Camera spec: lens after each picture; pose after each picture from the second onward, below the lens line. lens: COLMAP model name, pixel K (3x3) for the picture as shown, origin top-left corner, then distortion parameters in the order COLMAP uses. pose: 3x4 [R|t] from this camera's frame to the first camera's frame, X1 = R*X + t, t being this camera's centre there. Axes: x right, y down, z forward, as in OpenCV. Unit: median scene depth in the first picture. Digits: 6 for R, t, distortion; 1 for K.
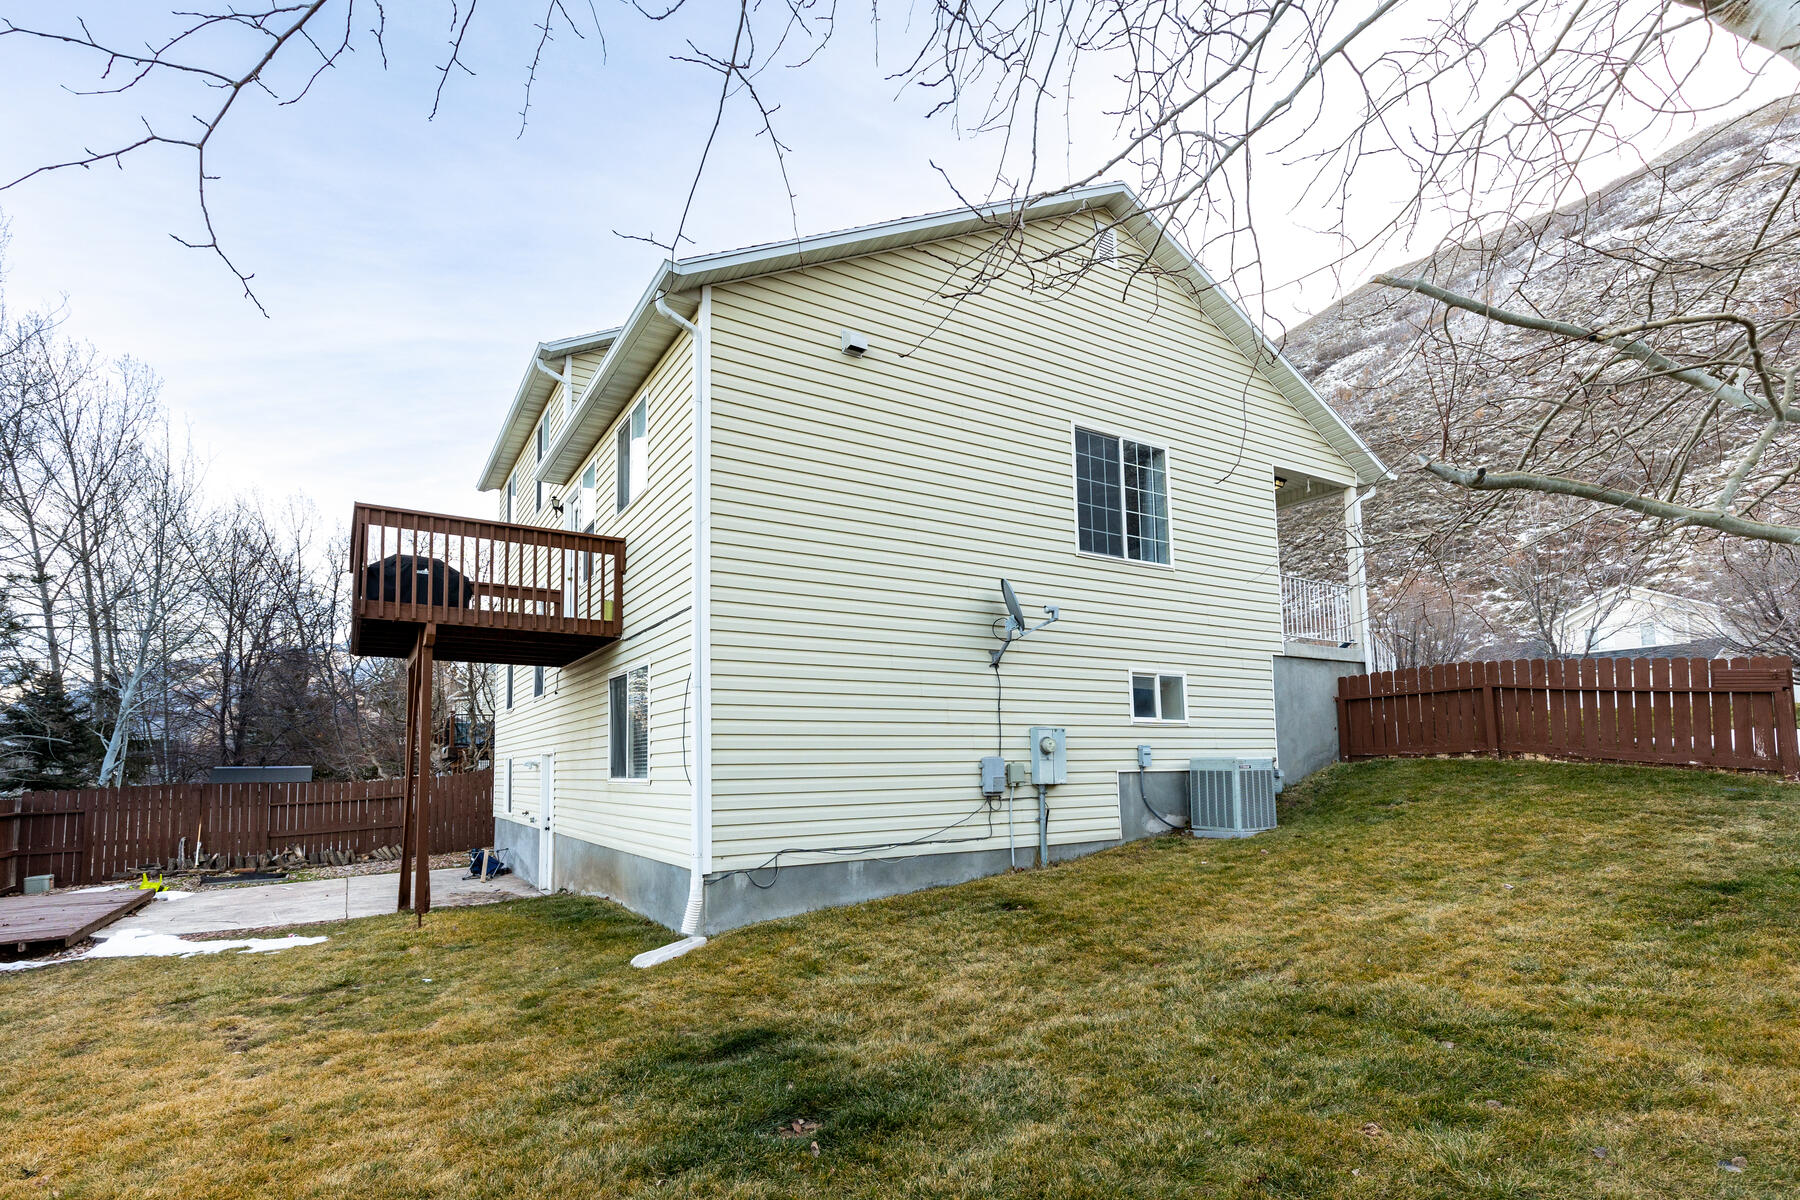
lens RADIAL K [[867.5, 0, 900.0], [0, 867.5, 600.0], [0, 0, 1]] dist [0.000707, 0.000387]
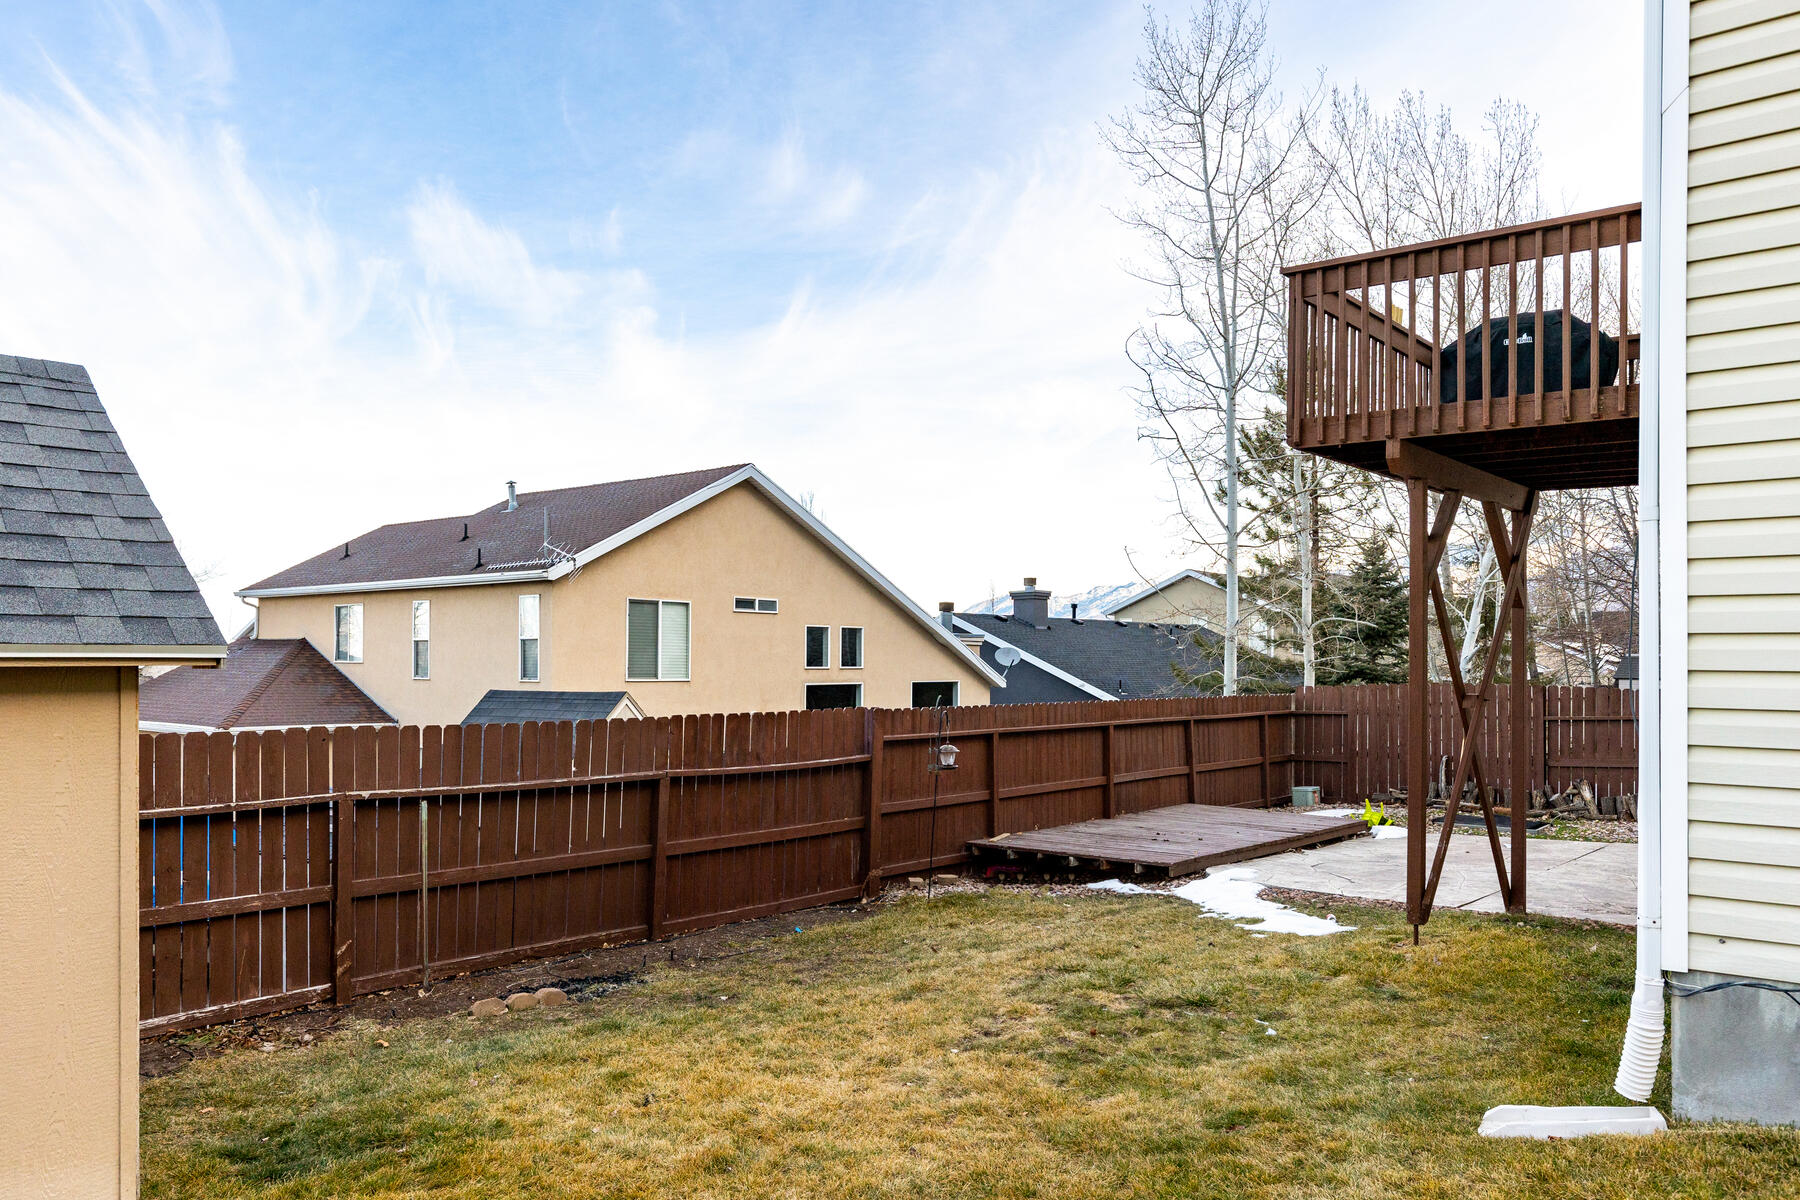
lens RADIAL K [[1375.6, 0, 900.0], [0, 1375.6, 600.0], [0, 0, 1]] dist [-0.006010, -0.002093]
pose [[0.285422, -0.022213, -0.958144, 0.279668], [0.172535, 0.984589, 0.028570, 0.057993], [0.942744, -0.173468, 0.284856, 0.469531]]
